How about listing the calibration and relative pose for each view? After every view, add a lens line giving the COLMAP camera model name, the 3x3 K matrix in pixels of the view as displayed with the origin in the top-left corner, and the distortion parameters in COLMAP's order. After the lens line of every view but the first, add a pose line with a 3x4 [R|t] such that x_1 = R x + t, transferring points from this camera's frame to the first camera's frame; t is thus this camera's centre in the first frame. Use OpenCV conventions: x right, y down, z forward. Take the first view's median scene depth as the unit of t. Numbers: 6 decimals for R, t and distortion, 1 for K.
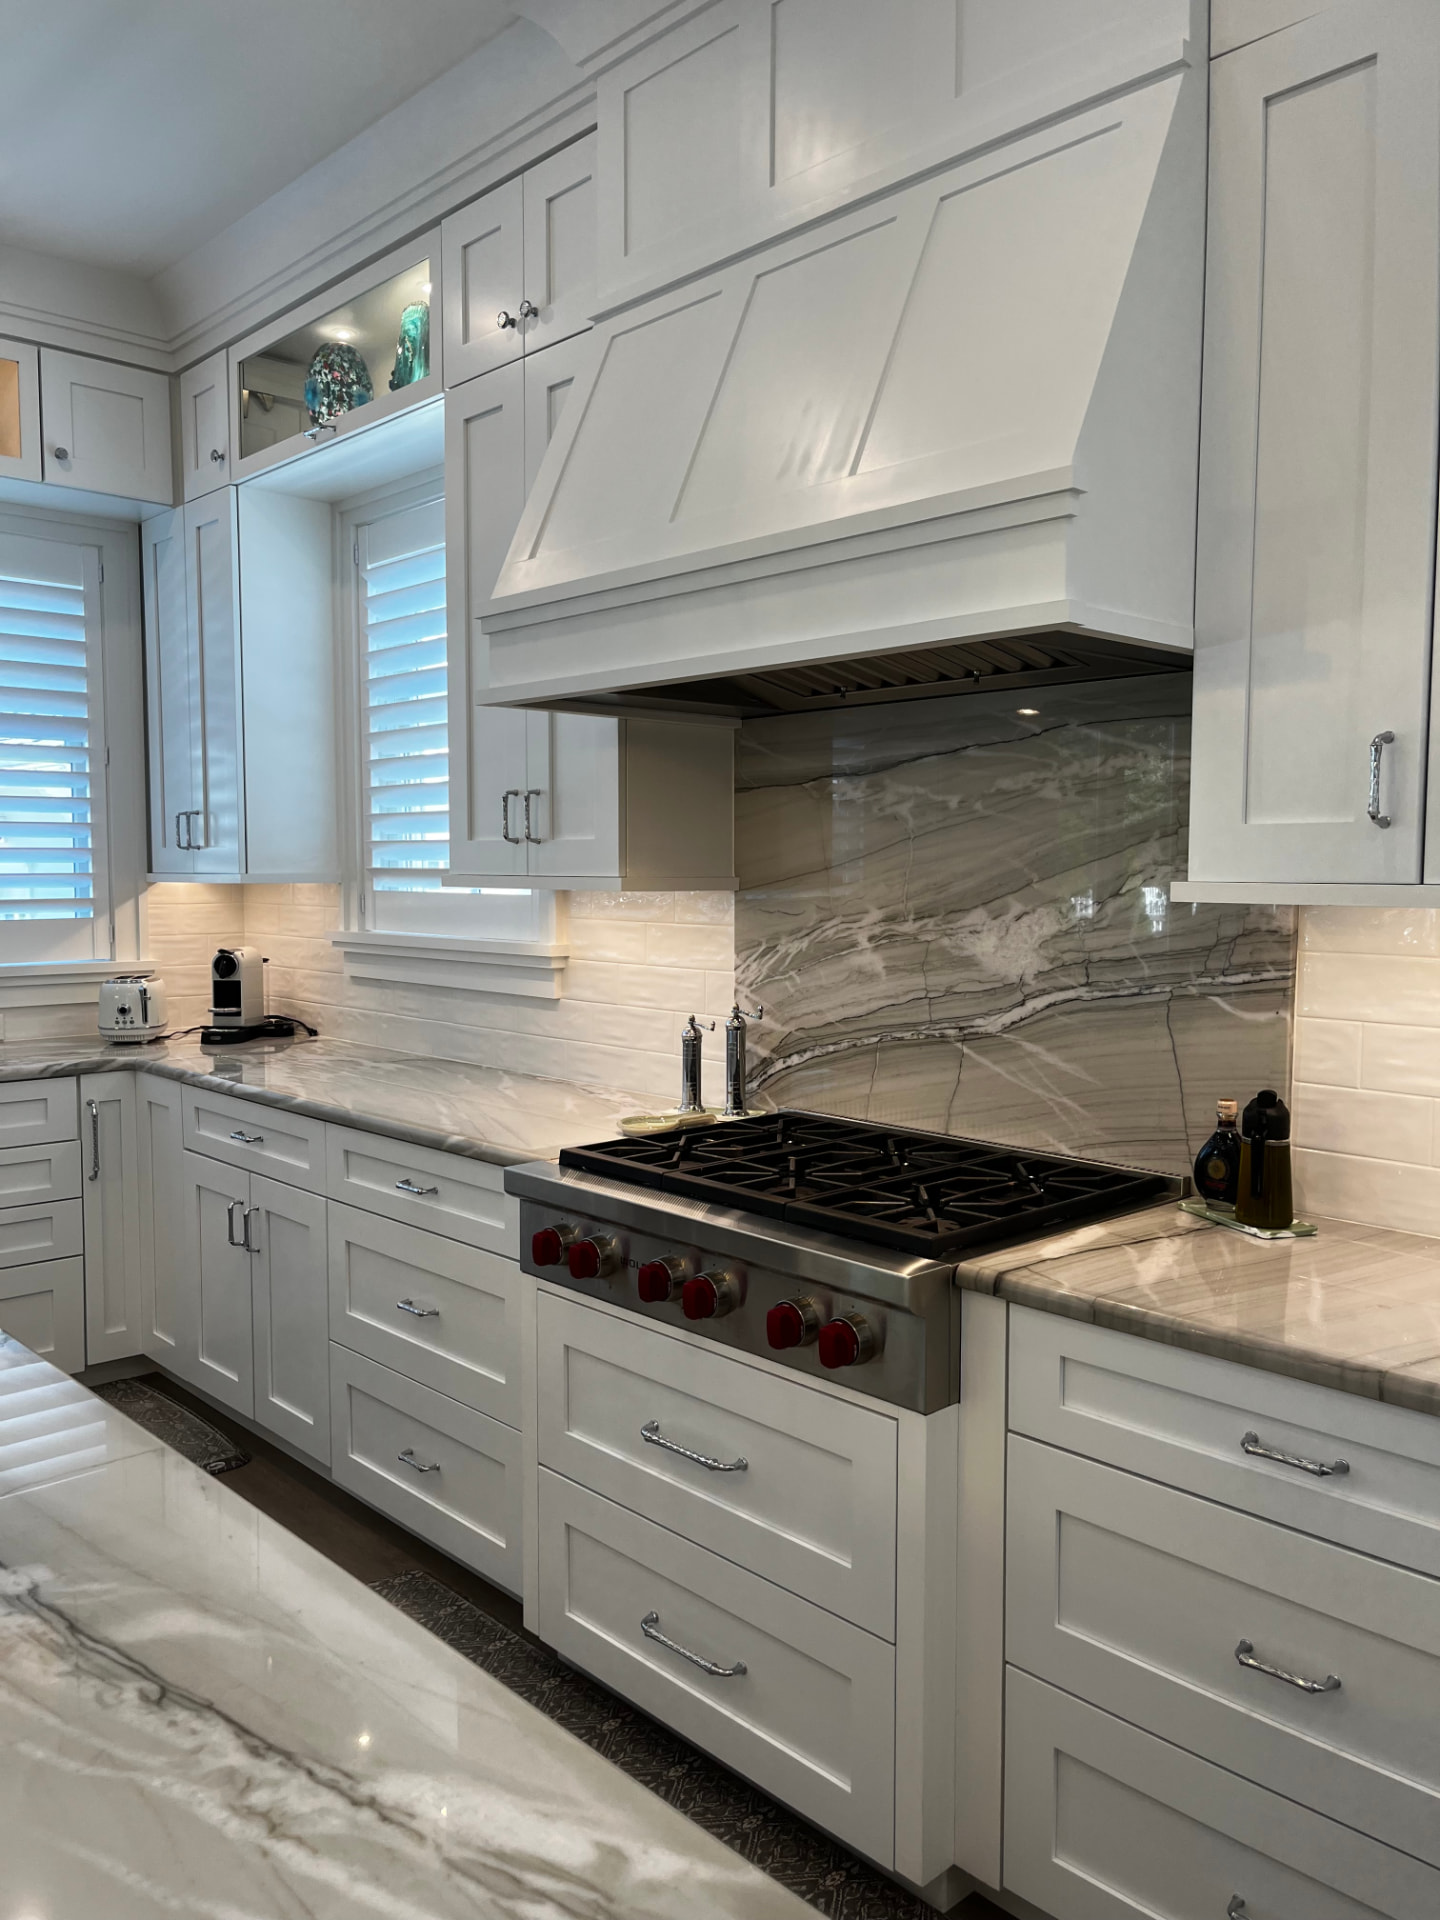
lens RADIAL K [[1453.9, 0, 704.2], [0, 1453.9, 969.8], [0, 0, 1]] dist [0.061385, -0.088361]
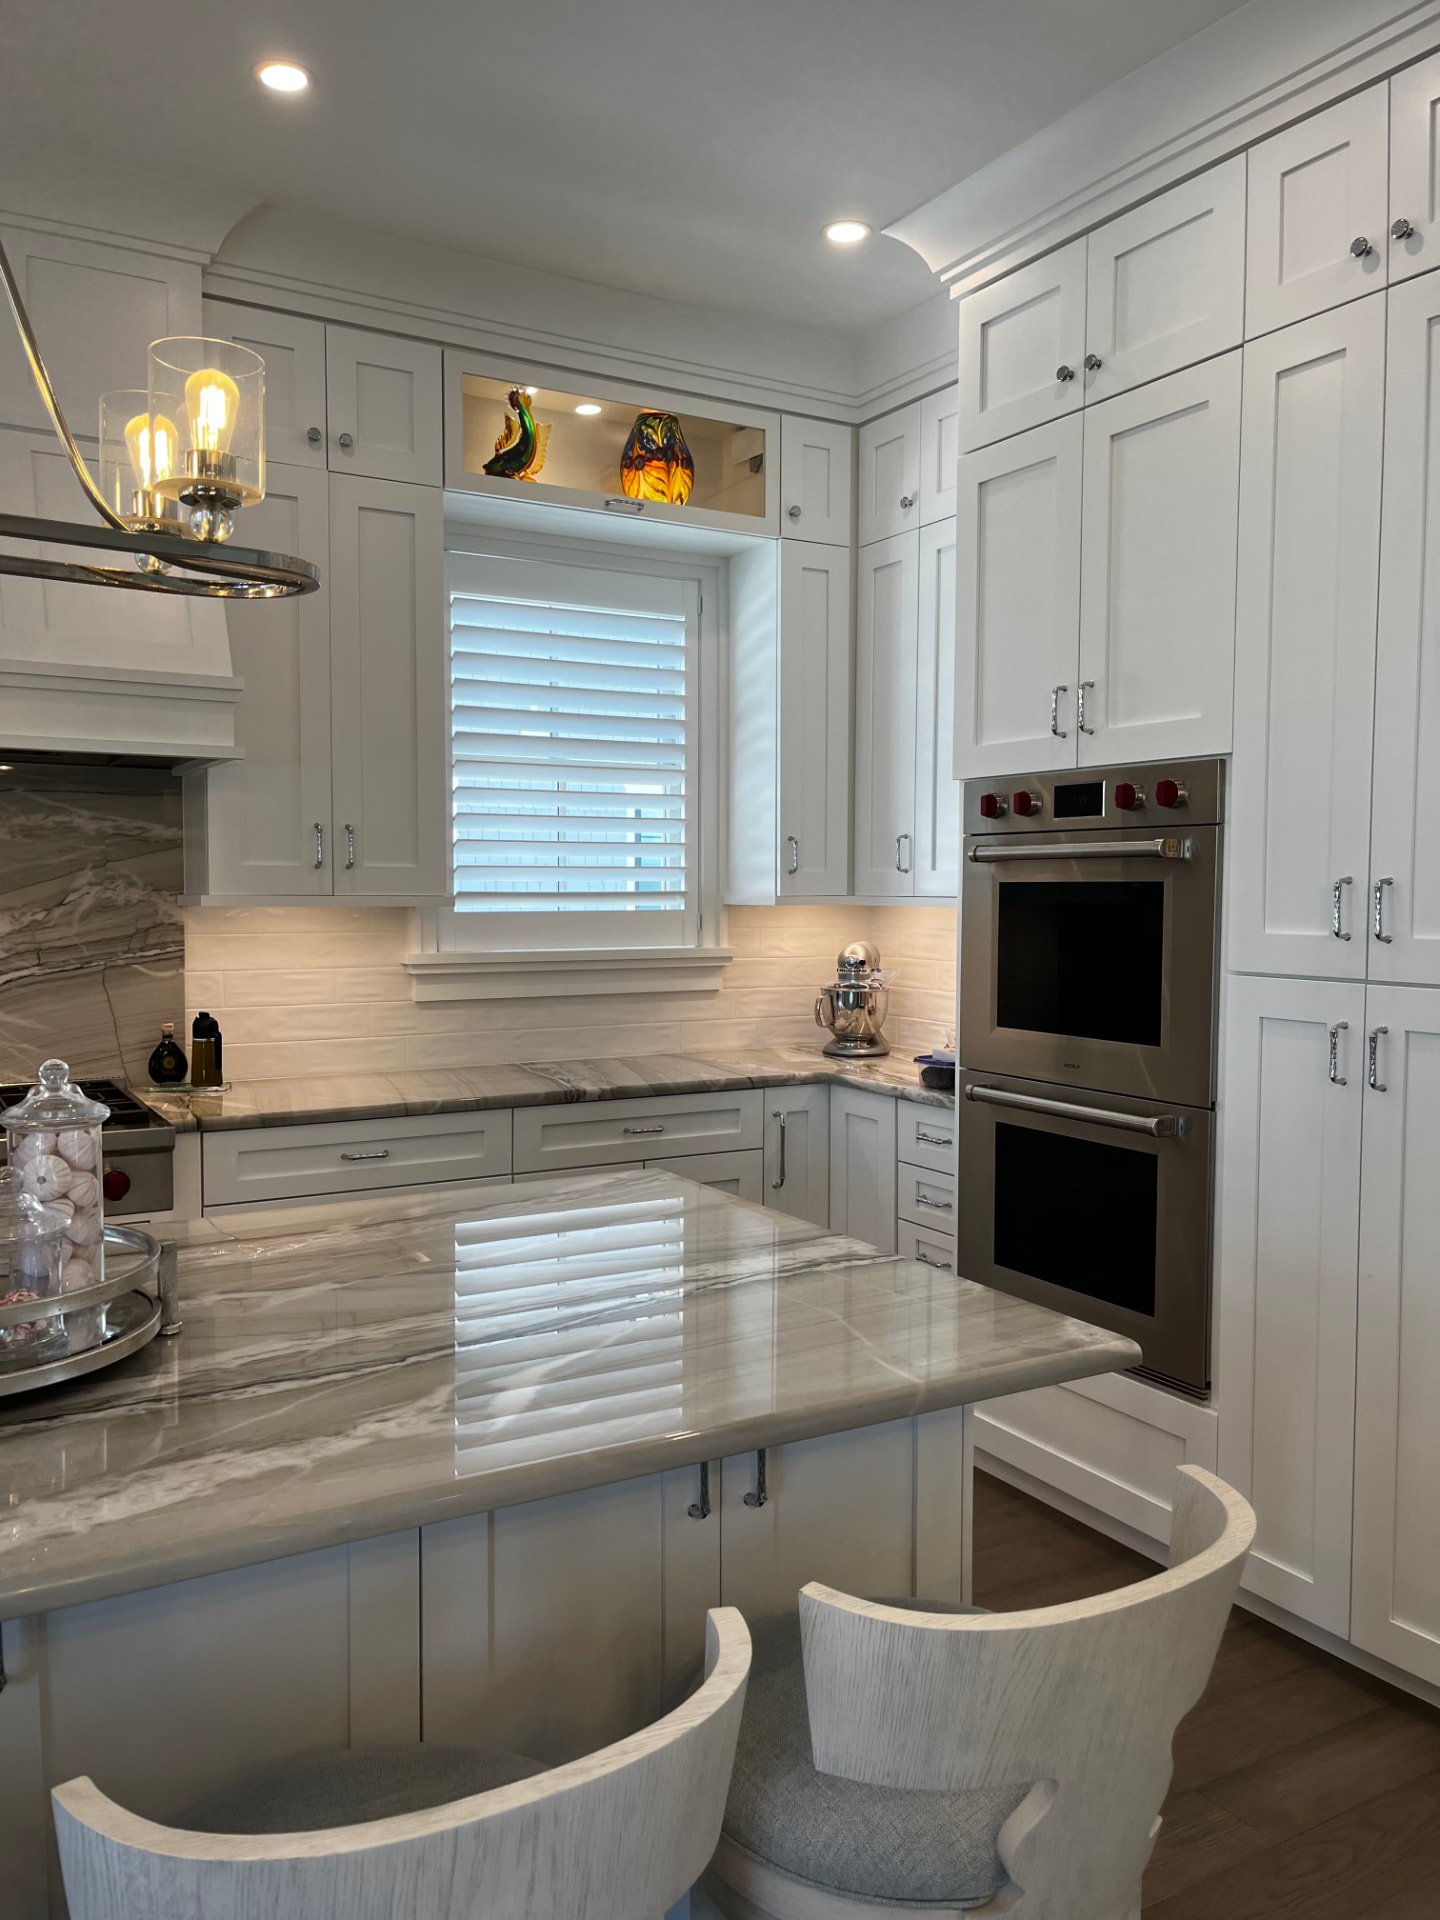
lens RADIAL K [[1453.9, 0, 703.6], [0, 1453.9, 966.2], [0, 0, 1]] dist [0.061385, -0.088361]
pose [[0.216442, -0.052655, 0.974874, -0.997171], [0.065675, 0.997068, 0.039273, -0.002655], [-0.974084, 0.055525, 0.219266, 0.007763]]
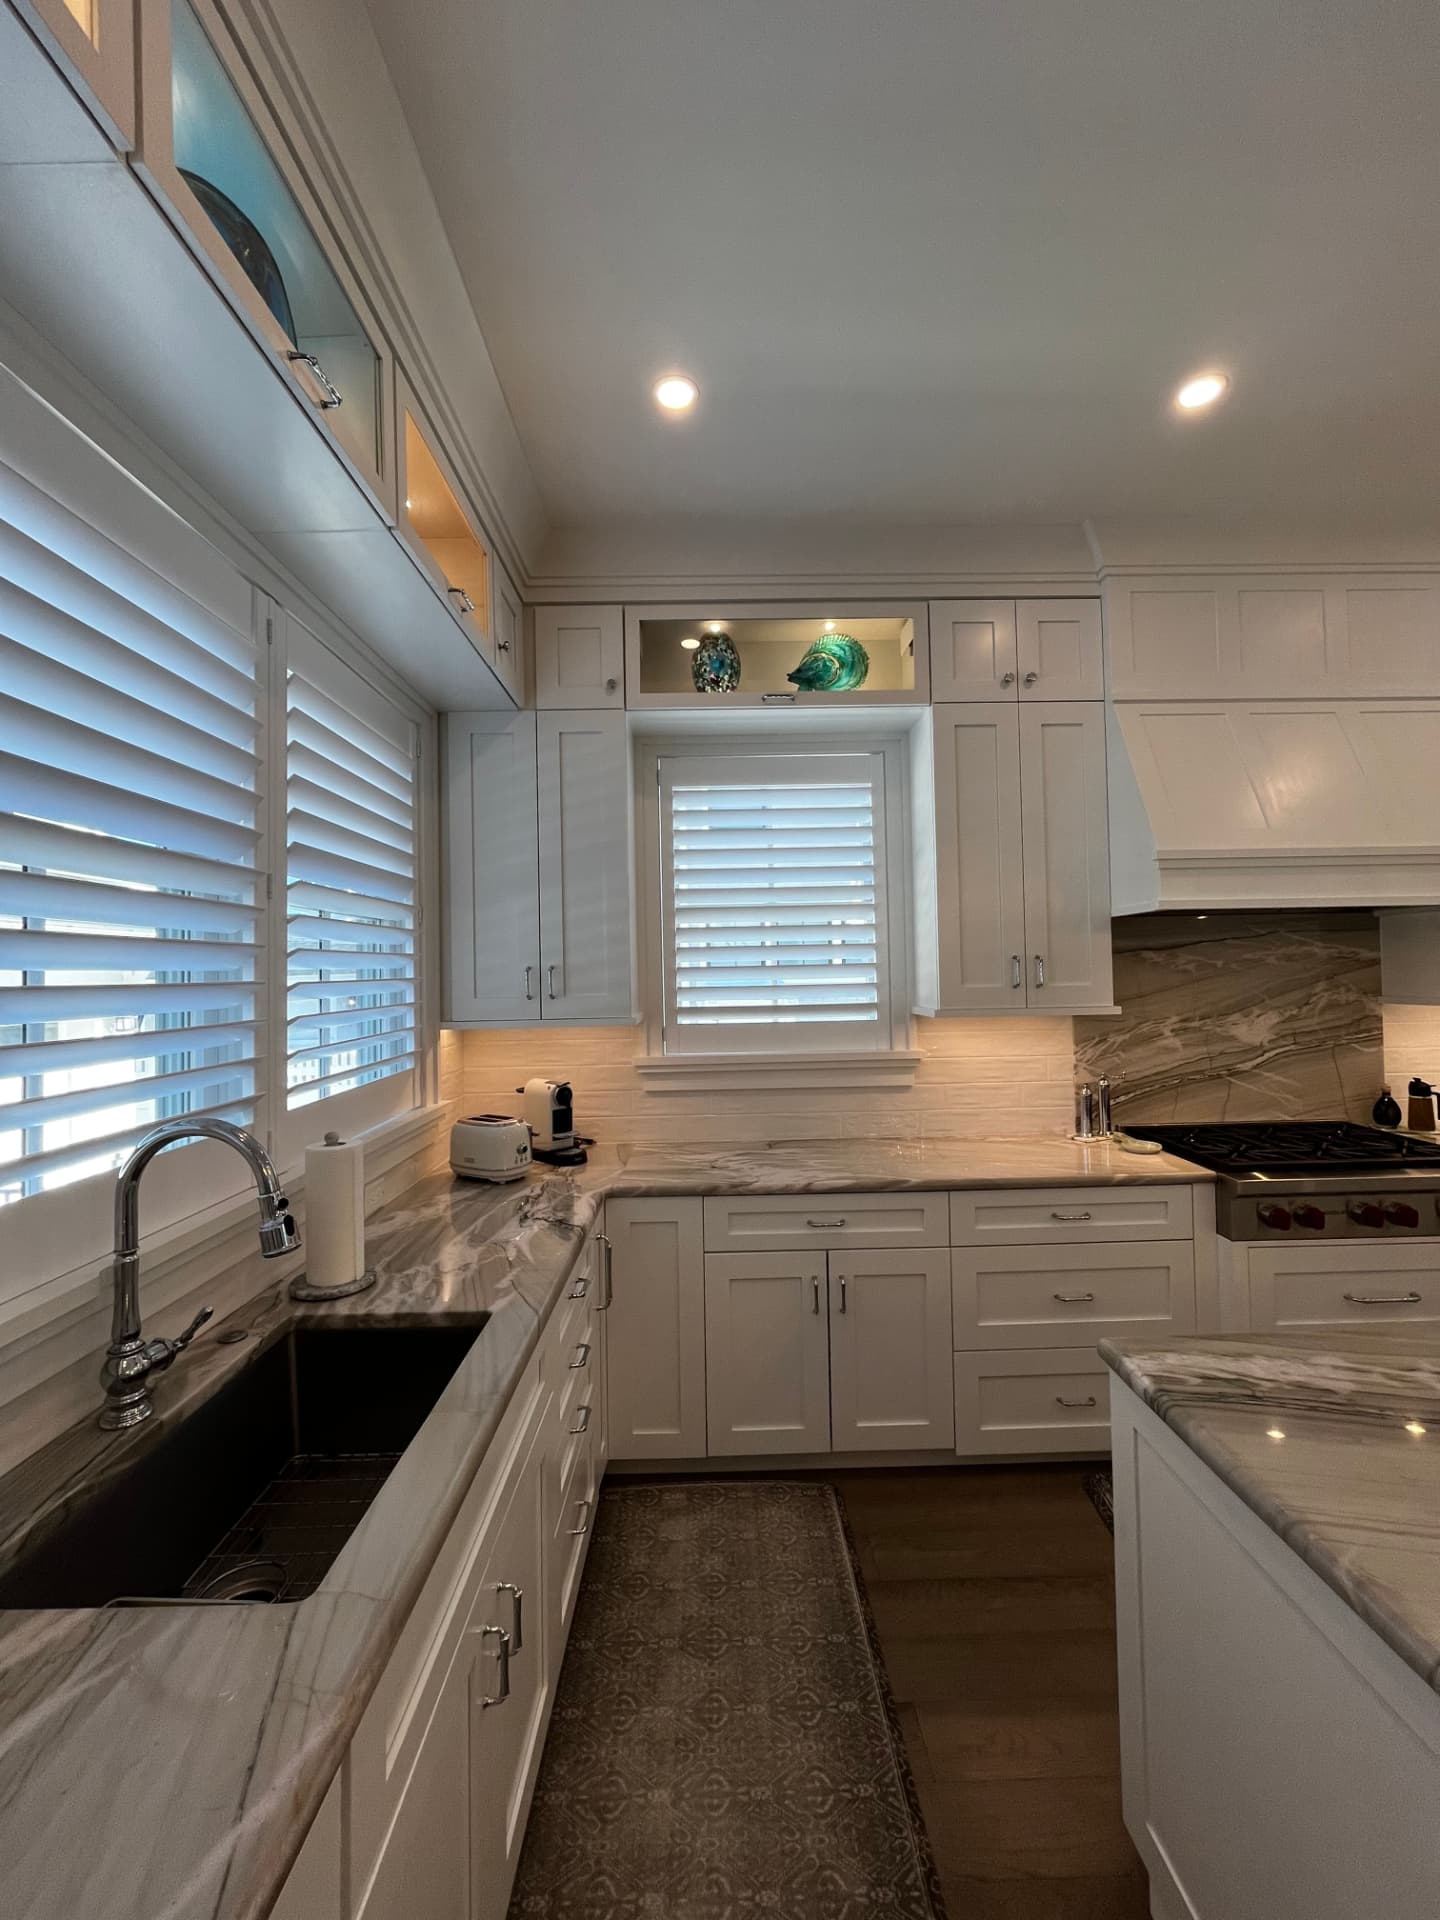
lens RADIAL K [[774.3, 0, 722.3], [0, 774.3, 955.2], [0, 0, 1]] dist [-0.002556, -0.000584]
pose [[0.665292, 0.000665, 0.746583, -1.183156], [0.074132, 0.994999, -0.066946, -0.107886], [-0.742894, 0.099884, 0.661915, 0.804106]]
